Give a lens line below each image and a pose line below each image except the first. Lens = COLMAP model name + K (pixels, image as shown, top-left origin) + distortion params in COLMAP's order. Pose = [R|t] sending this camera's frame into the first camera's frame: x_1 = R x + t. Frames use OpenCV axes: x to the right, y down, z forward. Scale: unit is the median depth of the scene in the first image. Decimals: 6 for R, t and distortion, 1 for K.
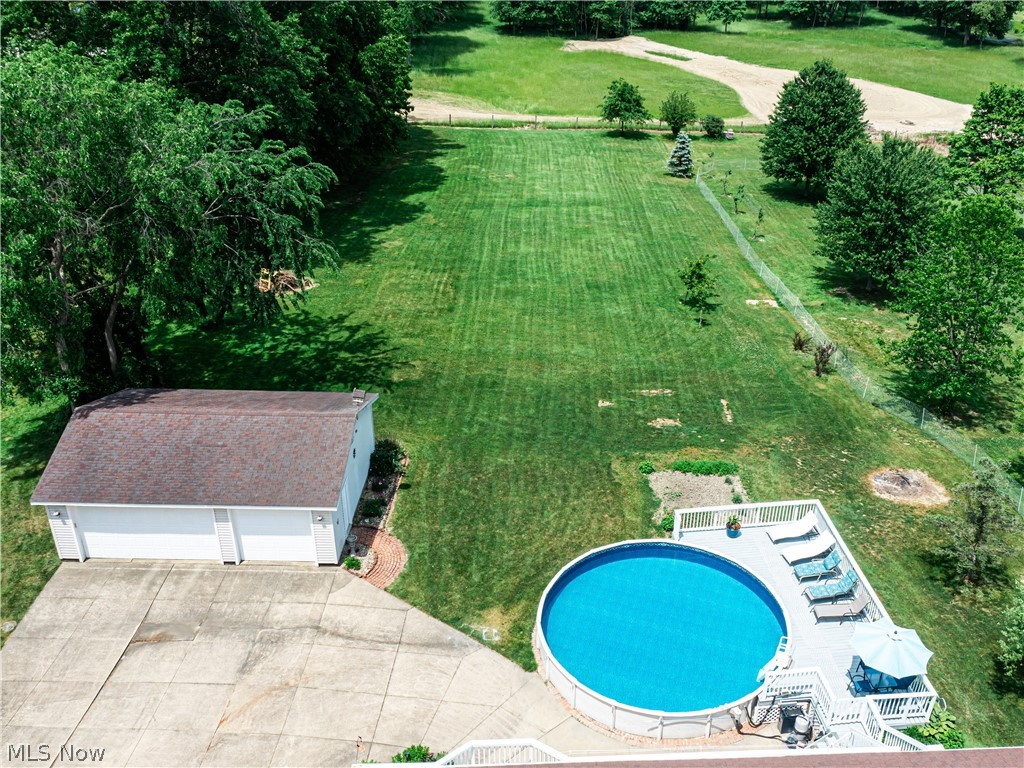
lens RADIAL K [[924.3, 0, 559.0], [0, 924.3, 387.9], [0, 0, 1]] dist [-0.013164, 0.001917]
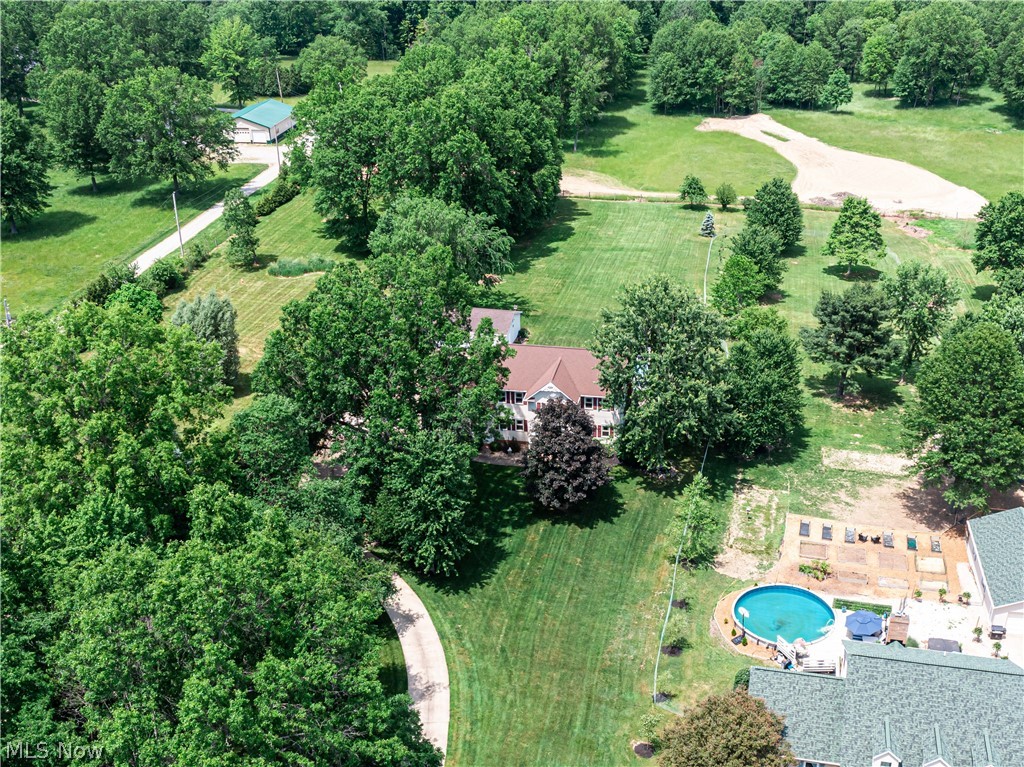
lens RADIAL K [[909.8, 0, 473.3], [0, 909.8, 381.4], [0, 0, 1]] dist [-0.013190, -0.004254]
pose [[0.959486, 0.074961, -0.271602, 0.211533], [-0.085667, 0.995937, -0.027758, 0.145650], [0.268417, 0.049901, 0.962009, -0.845052]]
